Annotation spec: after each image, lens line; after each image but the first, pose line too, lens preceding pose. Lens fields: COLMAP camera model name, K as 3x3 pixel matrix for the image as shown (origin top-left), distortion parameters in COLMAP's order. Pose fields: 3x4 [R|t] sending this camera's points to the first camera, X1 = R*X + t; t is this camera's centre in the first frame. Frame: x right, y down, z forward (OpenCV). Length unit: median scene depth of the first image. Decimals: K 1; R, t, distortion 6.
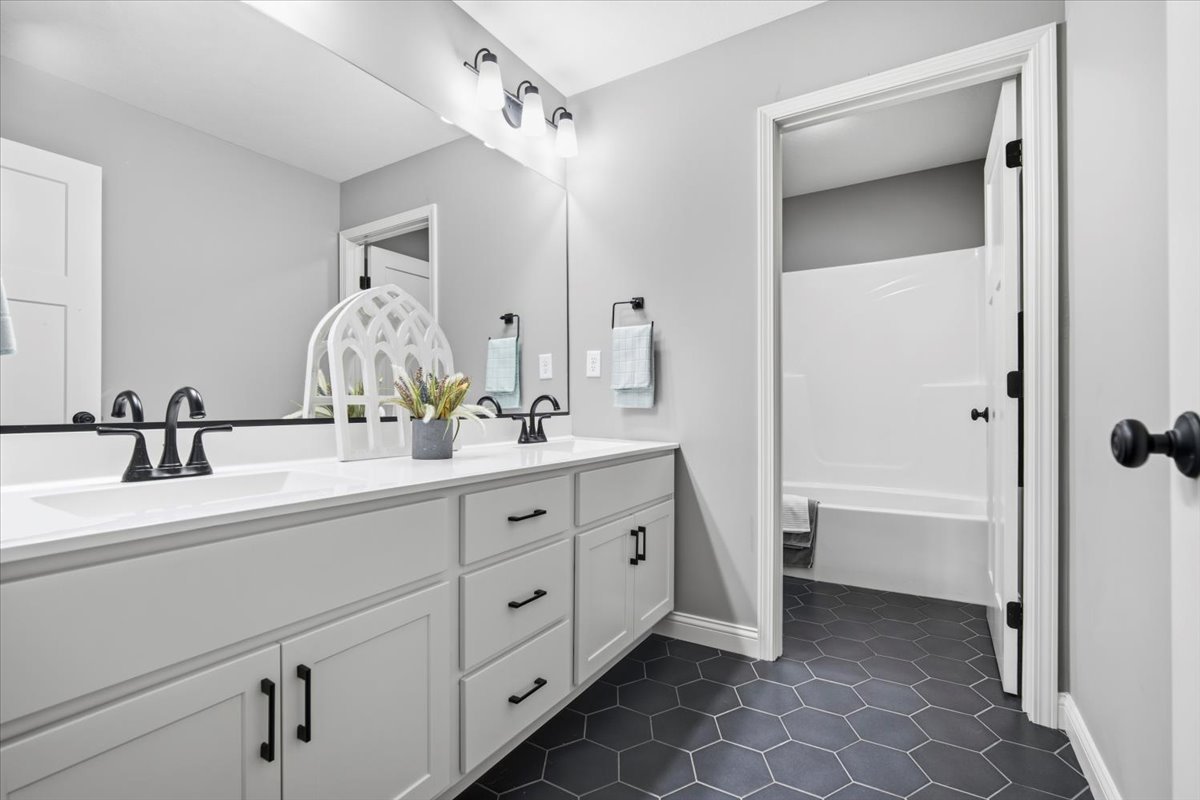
lens RADIAL K [[534.3, 0, 601.9], [0, 534.3, 404.3], [0, 0, 1]] dist [-0.013714, 0.004638]
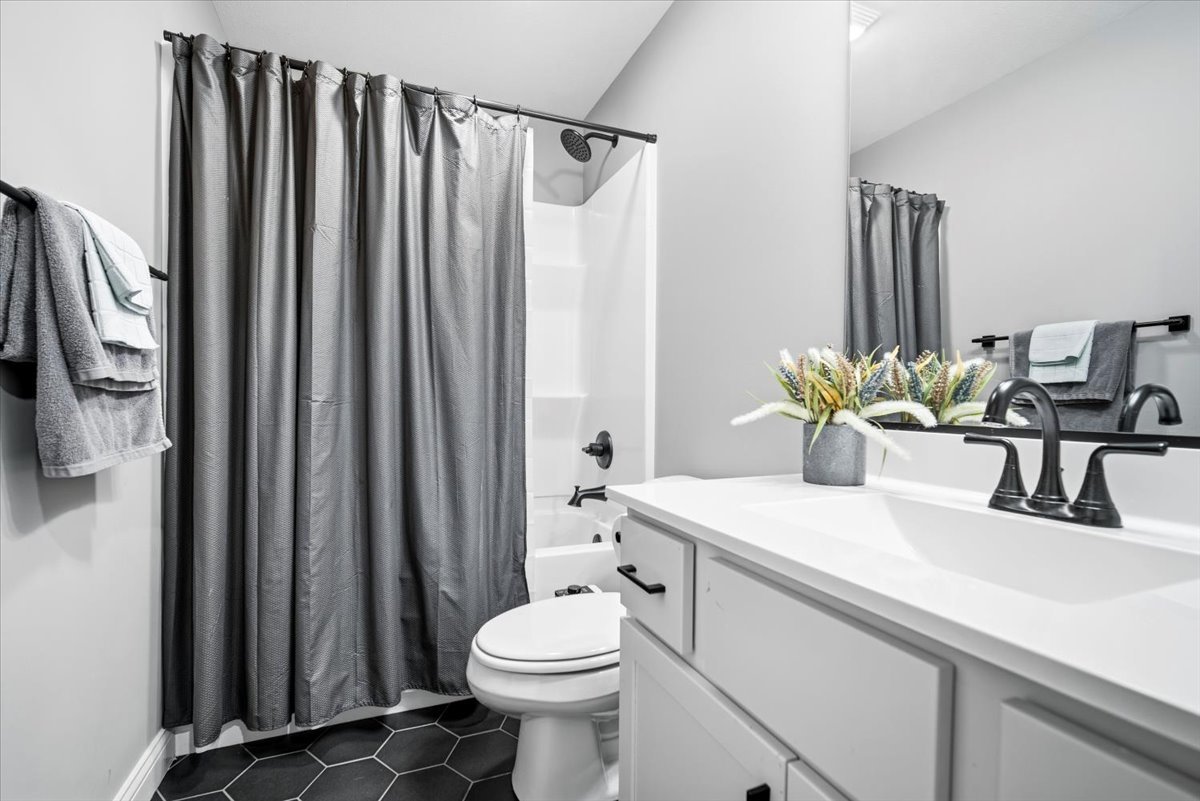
lens RADIAL K [[542.1, 0, 600.0], [0, 542.1, 400.5], [0, 0, 1]] dist [-0.018624, -0.000299]
pose [[-0.599141, -0.014851, -0.800505, 0.030767], [-0.008888, 0.999890, -0.011898, 0.009223], [0.800594, -0.000013, -0.599207, 0.921547]]
